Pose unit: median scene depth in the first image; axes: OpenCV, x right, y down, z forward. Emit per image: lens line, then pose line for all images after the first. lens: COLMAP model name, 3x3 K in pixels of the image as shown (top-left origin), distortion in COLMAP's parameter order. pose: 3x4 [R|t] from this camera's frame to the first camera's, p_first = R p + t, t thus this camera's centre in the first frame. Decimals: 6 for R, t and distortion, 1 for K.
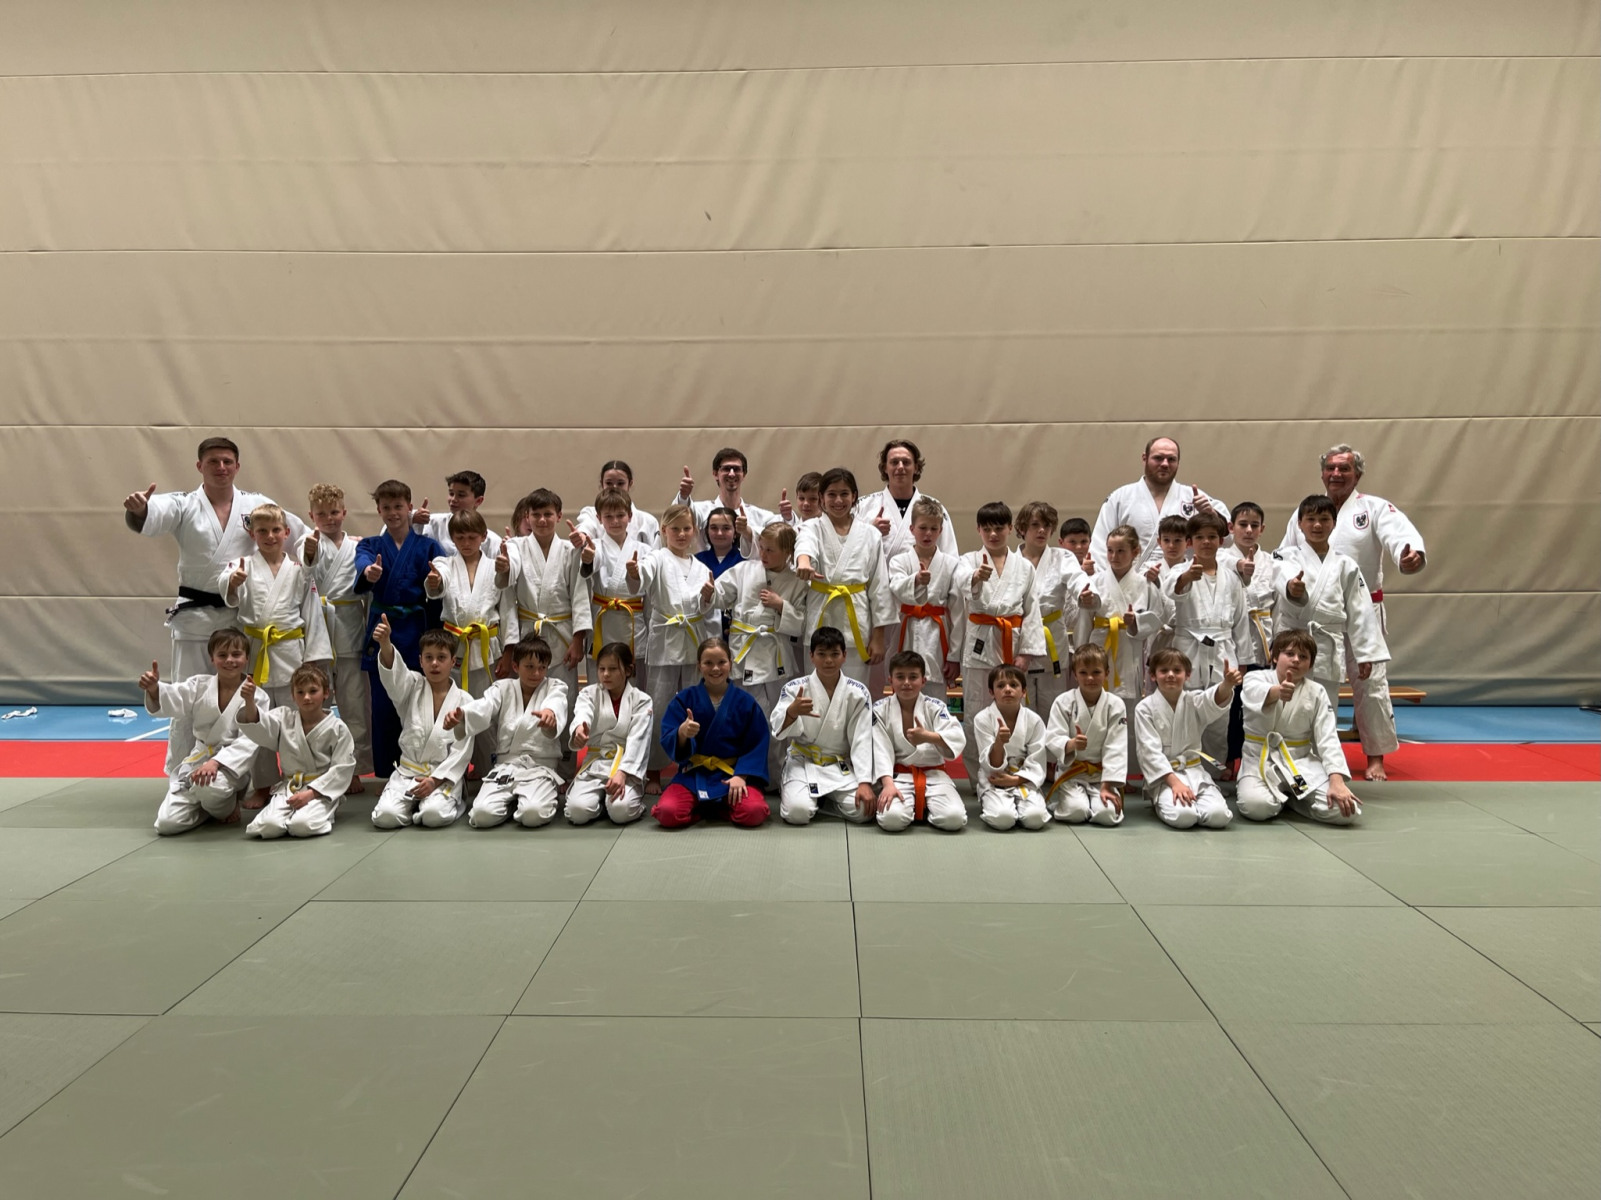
lens RADIAL K [[1209.1, 0, 795.9], [0, 1209.1, 595.8], [0, 0, 1]] dist [0.067969, -0.095745]
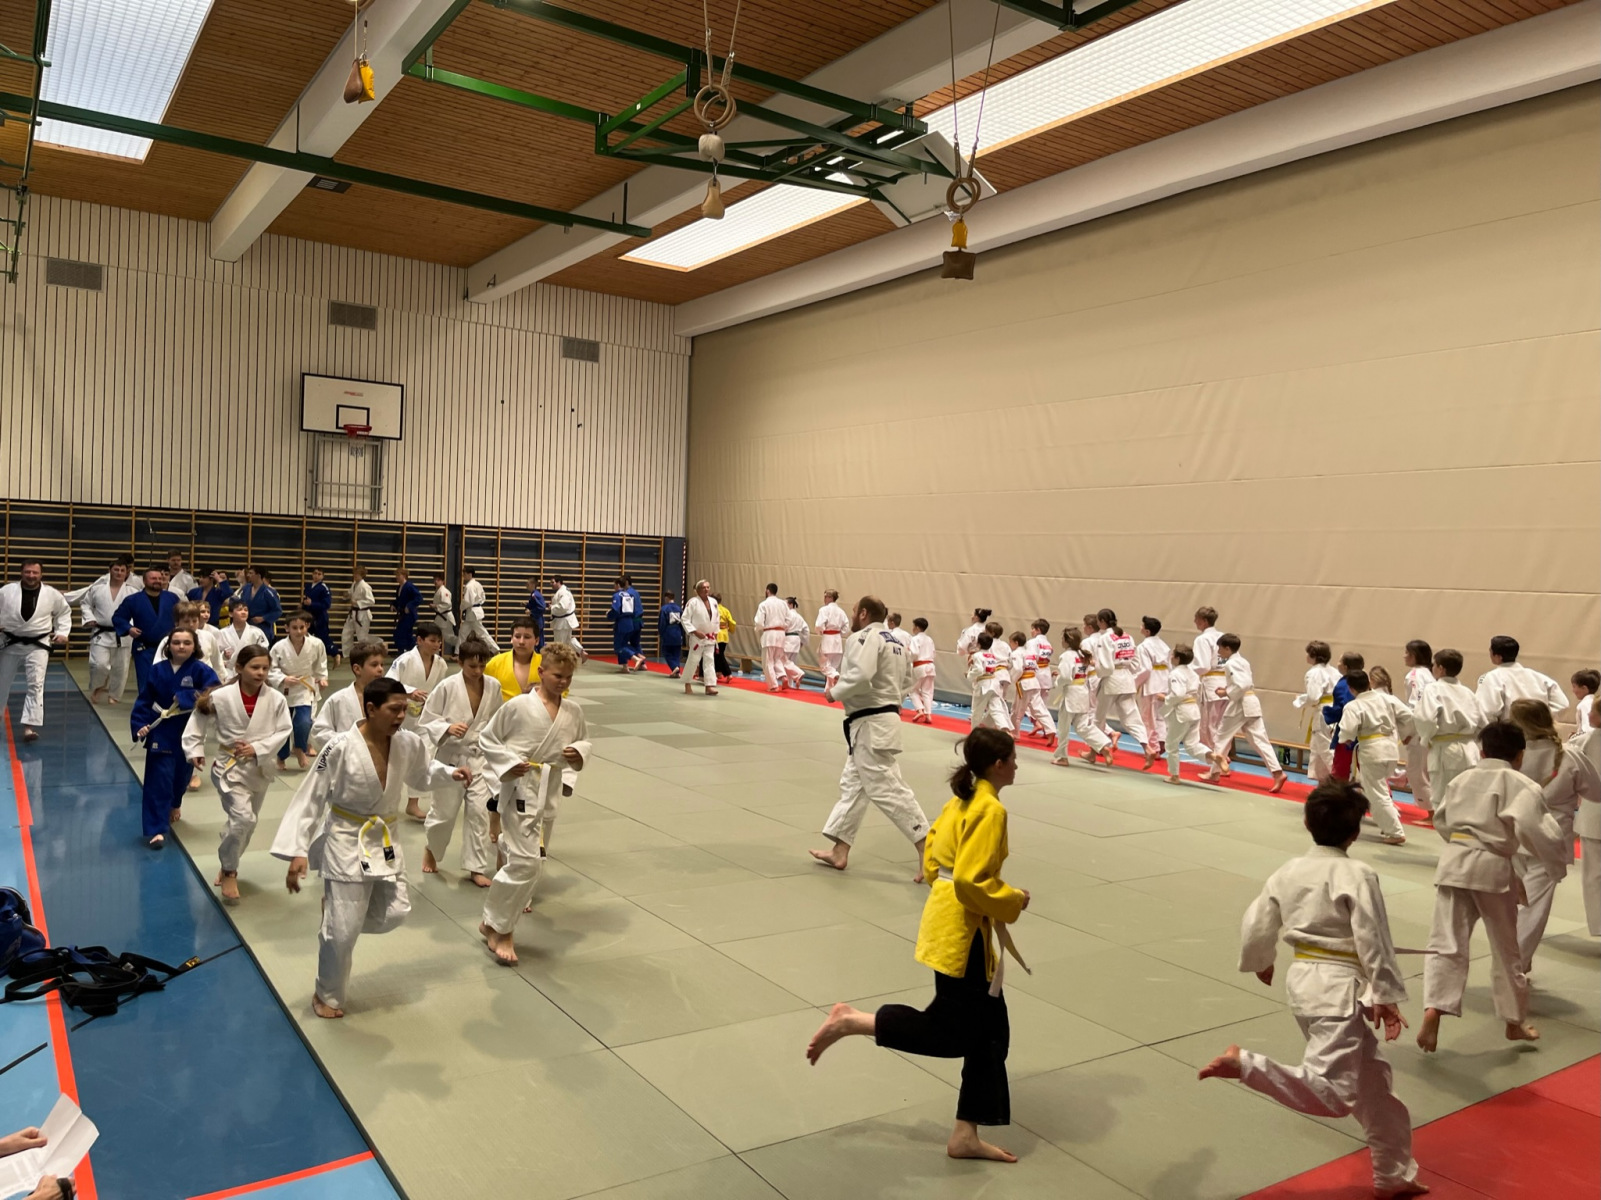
lens RADIAL K [[1208.0, 0, 800.5], [0, 1208.0, 600.0], [0, 0, 1]] dist [0.072311, -0.101783]
pose [[0.574627, 0.046453, -0.817096, 1.157407], [-0.108906, 0.993849, -0.020087, -0.020373], [0.811137, 0.100529, 0.576151, -0.494183]]
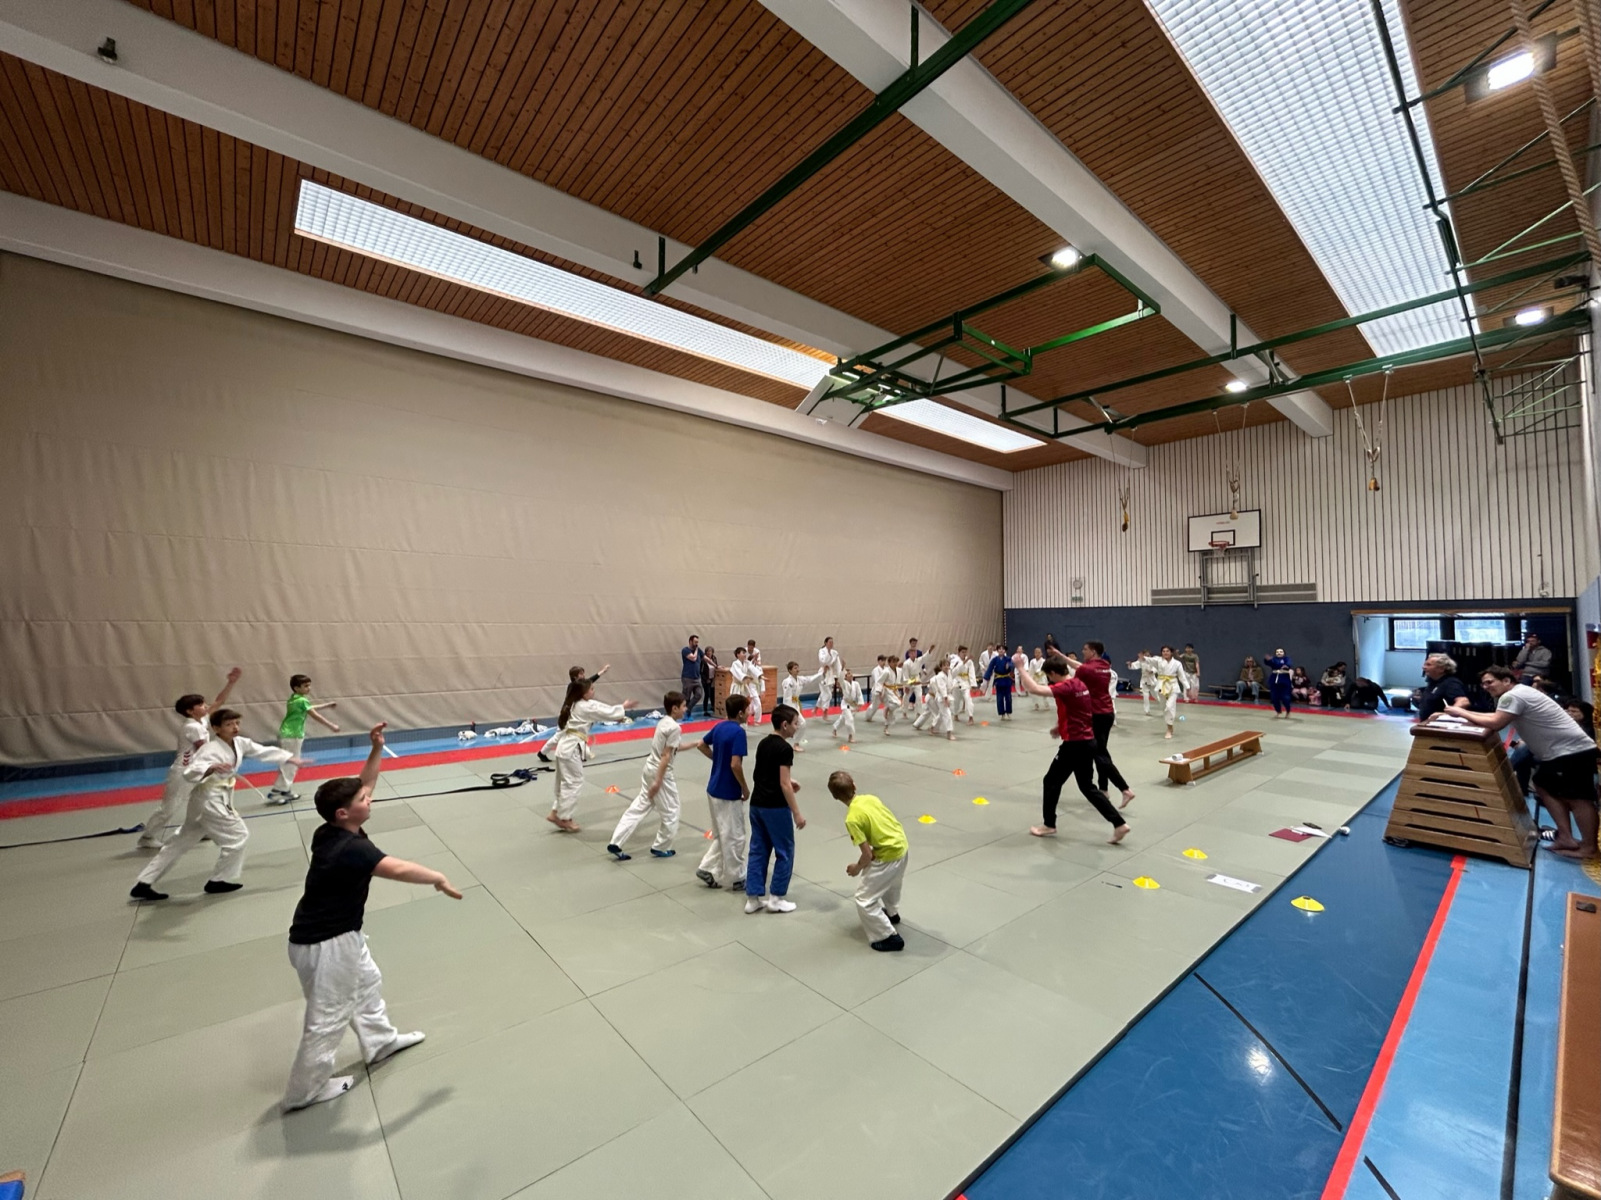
lens RADIAL K [[646.1, 0, 800.5], [0, 646.1, 600.0], [0, 0, 1]] dist [-0.001572, 0.000048]
pose [[0.742967, 0.029072, 0.668696, -1.393321], [0.054726, 0.993073, -0.103979, -0.011261], [-0.667087, 0.113848, 0.736230, -0.483585]]
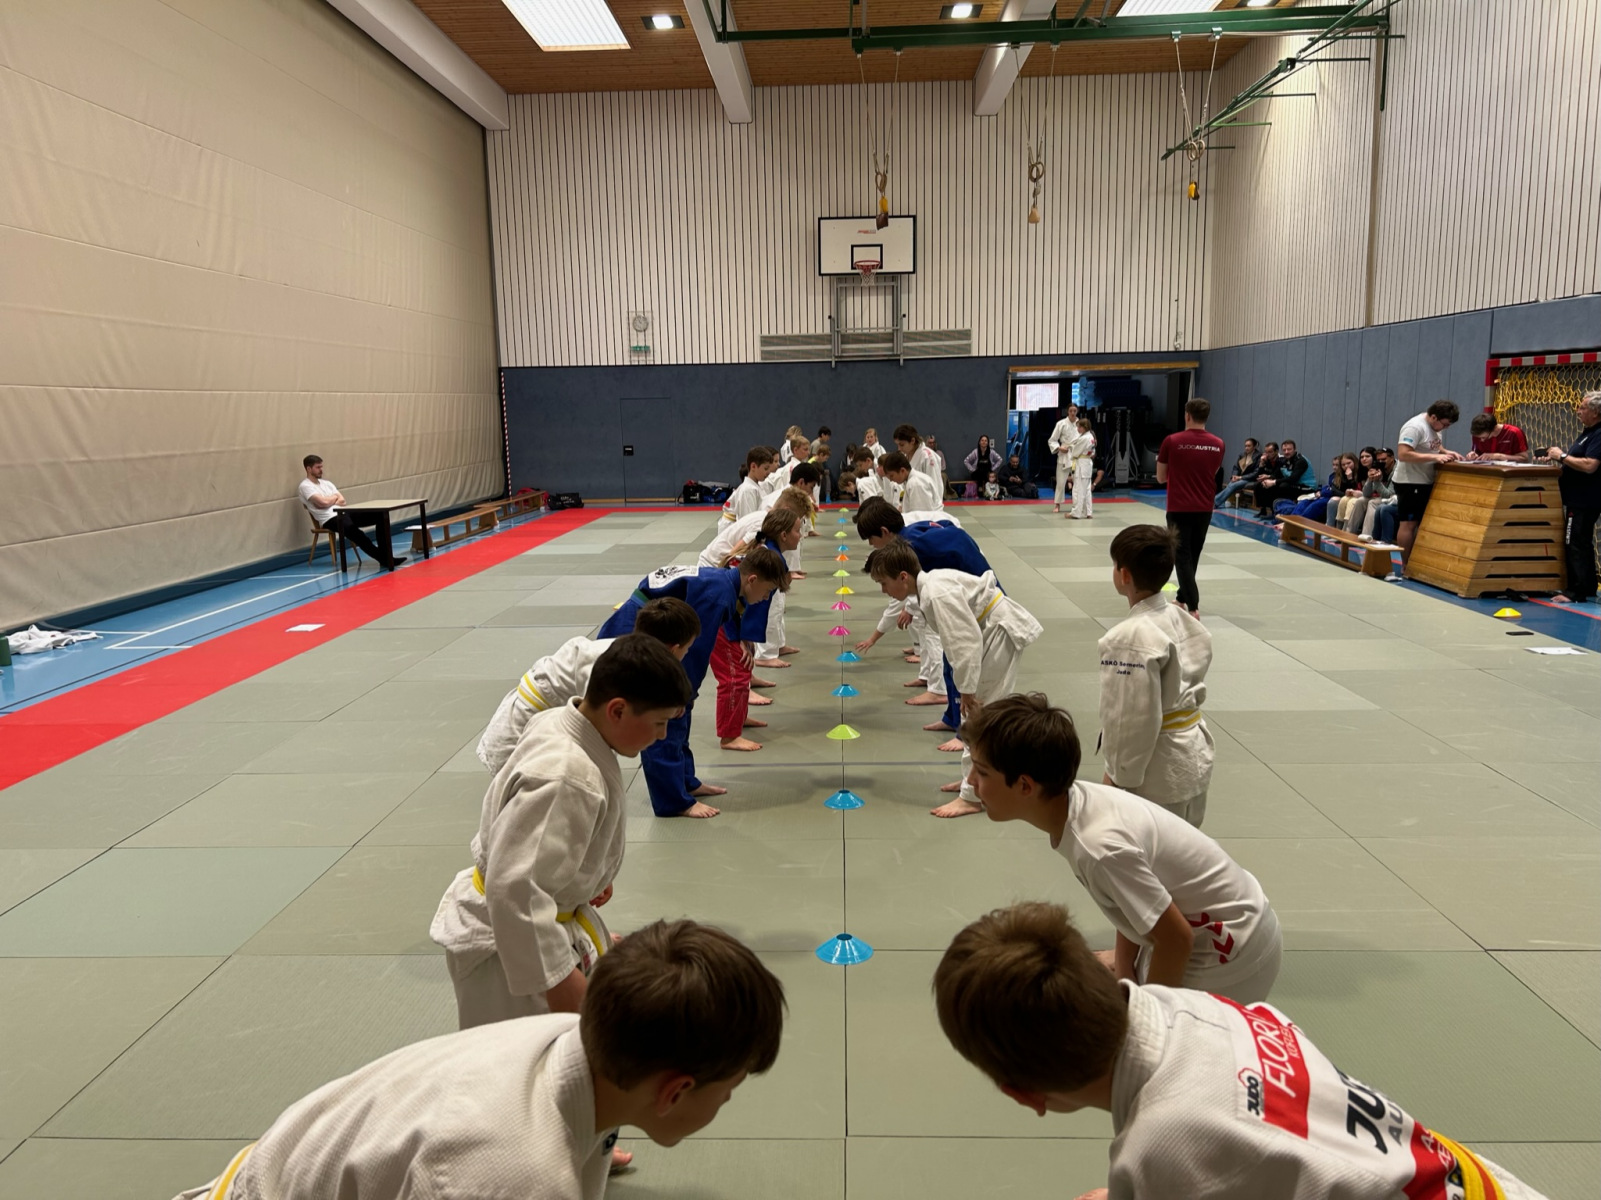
lens RADIAL K [[1206.5, 0, 800.5], [0, 1206.5, 600.0], [0, 0, 1]] dist [0.046017, -0.003751]
pose [[0.025832, -0.155863, 0.987441, -1.673067], [0.107457, 0.982480, 0.152269, -0.044383], [-0.993874, 0.102174, 0.042128, 0.293607]]
